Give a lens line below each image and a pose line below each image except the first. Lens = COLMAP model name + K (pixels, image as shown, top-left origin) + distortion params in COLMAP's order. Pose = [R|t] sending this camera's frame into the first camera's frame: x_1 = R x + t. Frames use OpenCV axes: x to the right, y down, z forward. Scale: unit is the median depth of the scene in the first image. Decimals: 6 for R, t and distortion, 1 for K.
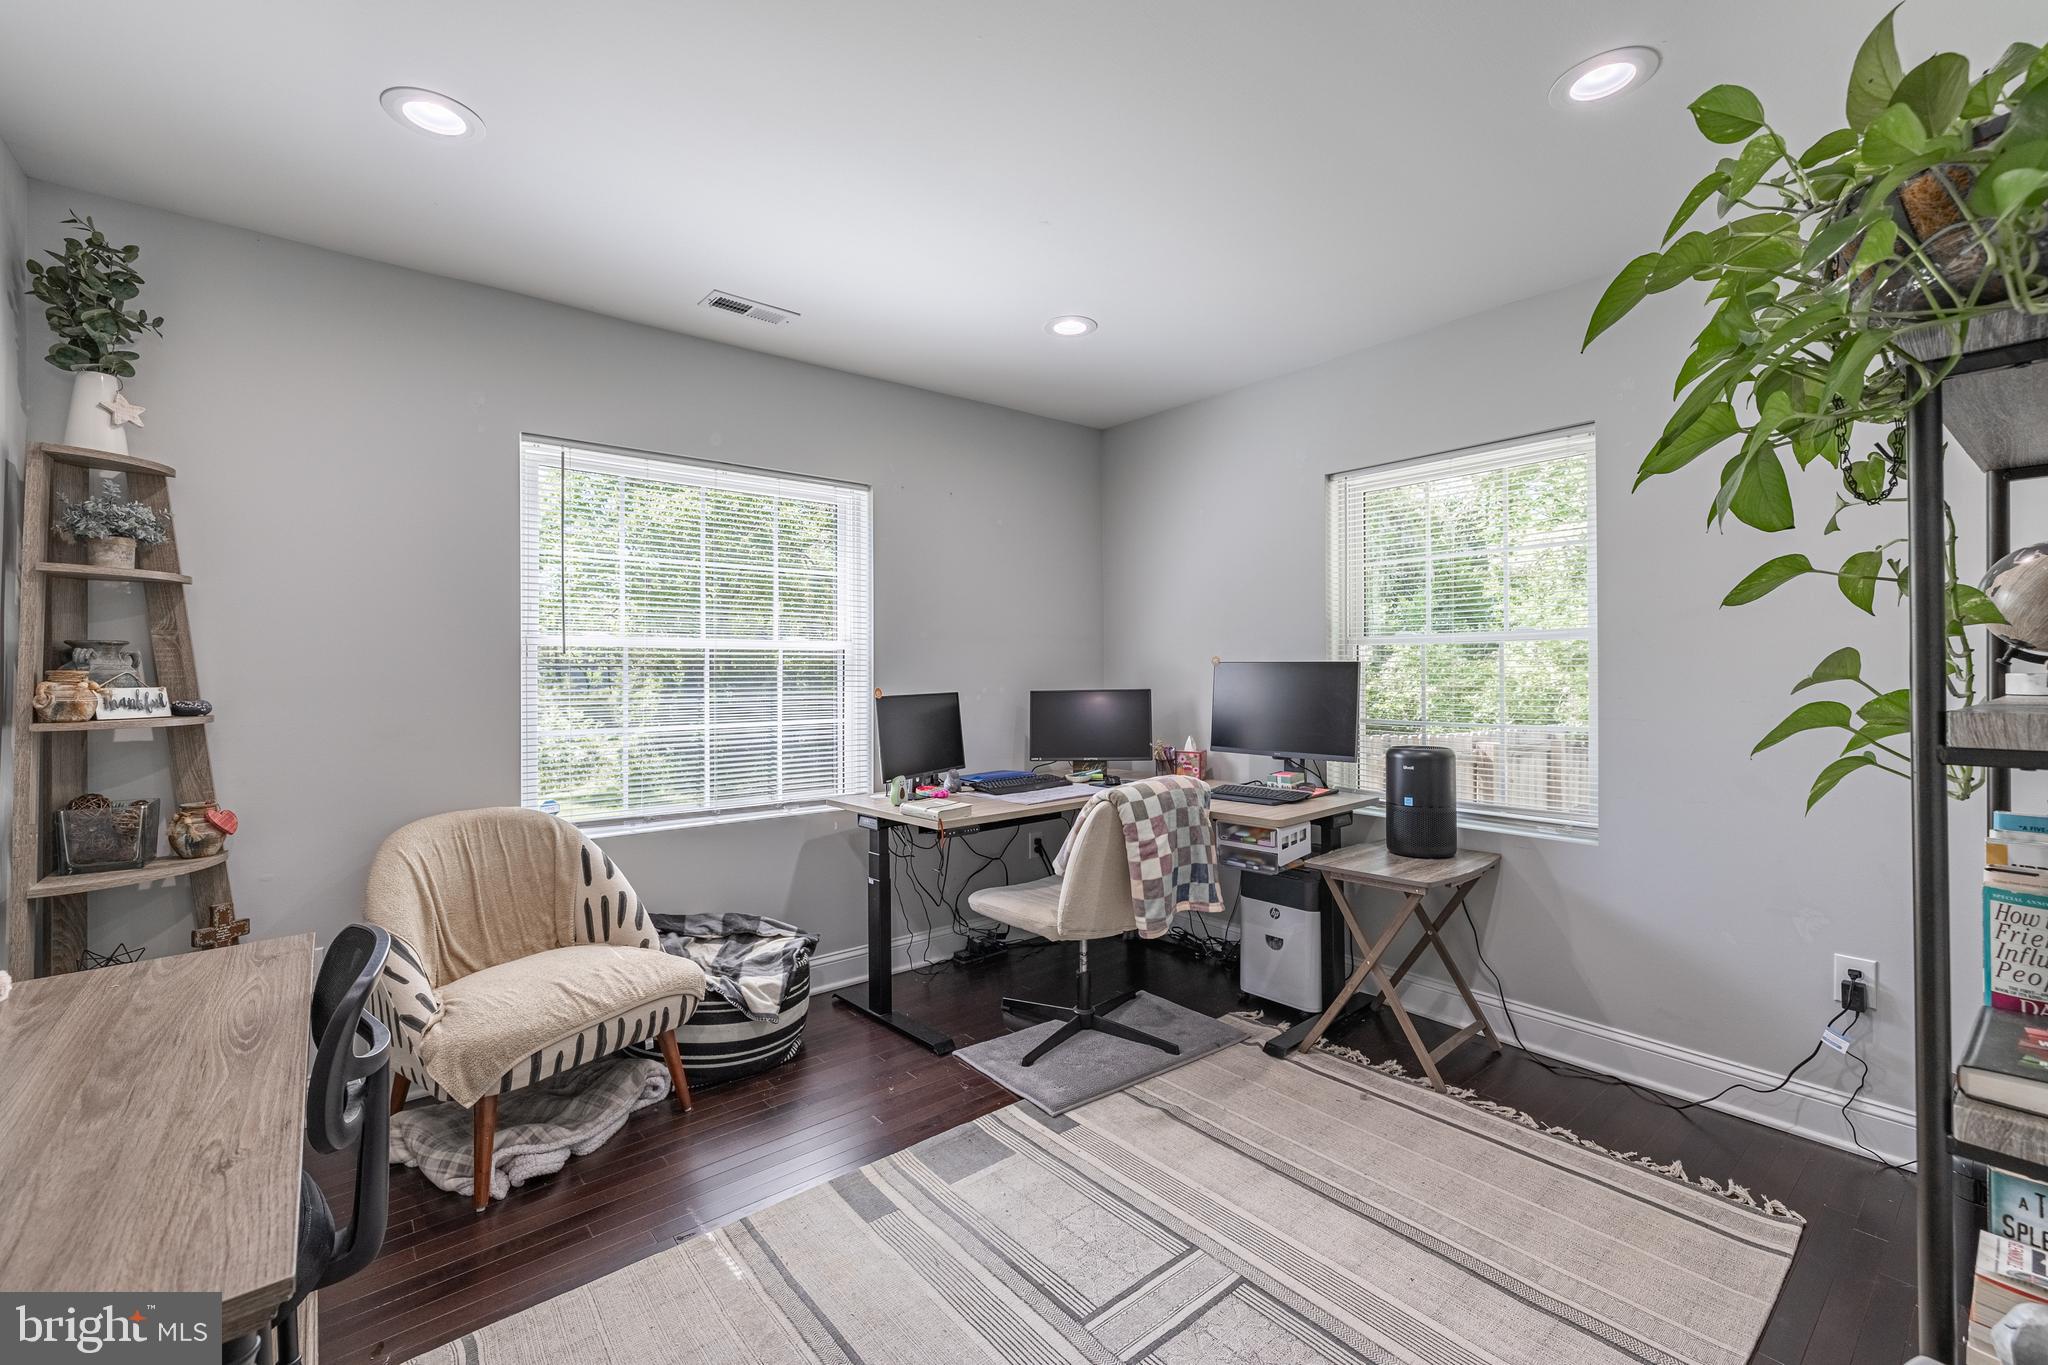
lens RADIAL K [[854.6, 0, 1027.6], [0, 854.6, 676.5], [0, 0, 1]] dist [0.001017, 0.000042]
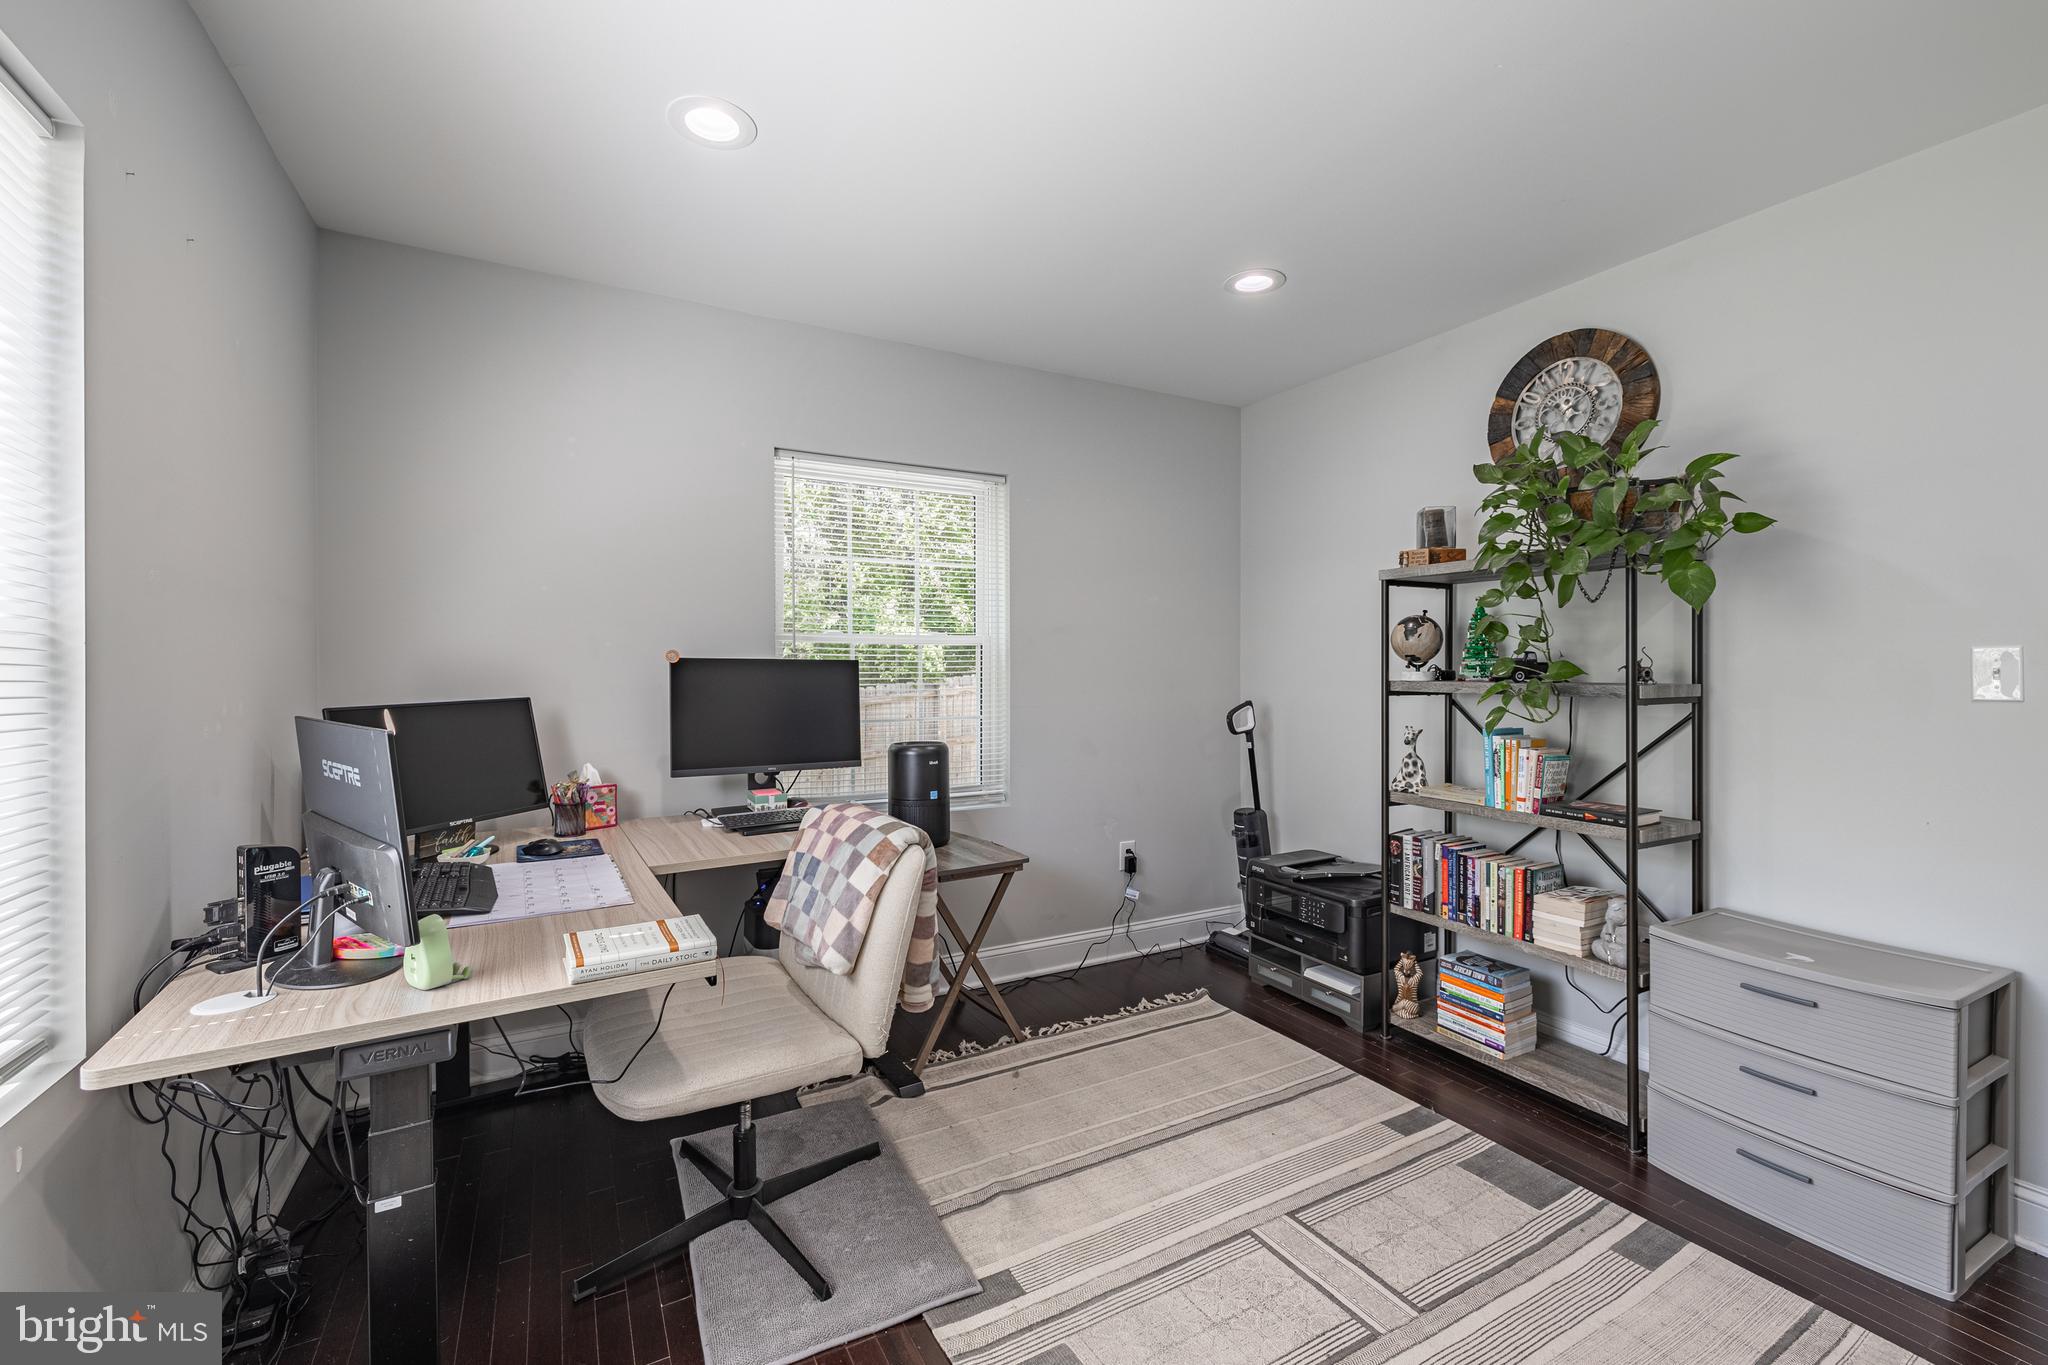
lens RADIAL K [[854.6, 0, 1029.1], [0, 854.6, 675.5], [0, 0, 1]] dist [0.001017, 0.000042]
pose [[0.184716, -0.007409, 0.982764, -0.650803], [0.005463, 0.999964, 0.006512, -0.006645], [-0.982777, 0.004166, 0.184750, 0.809267]]
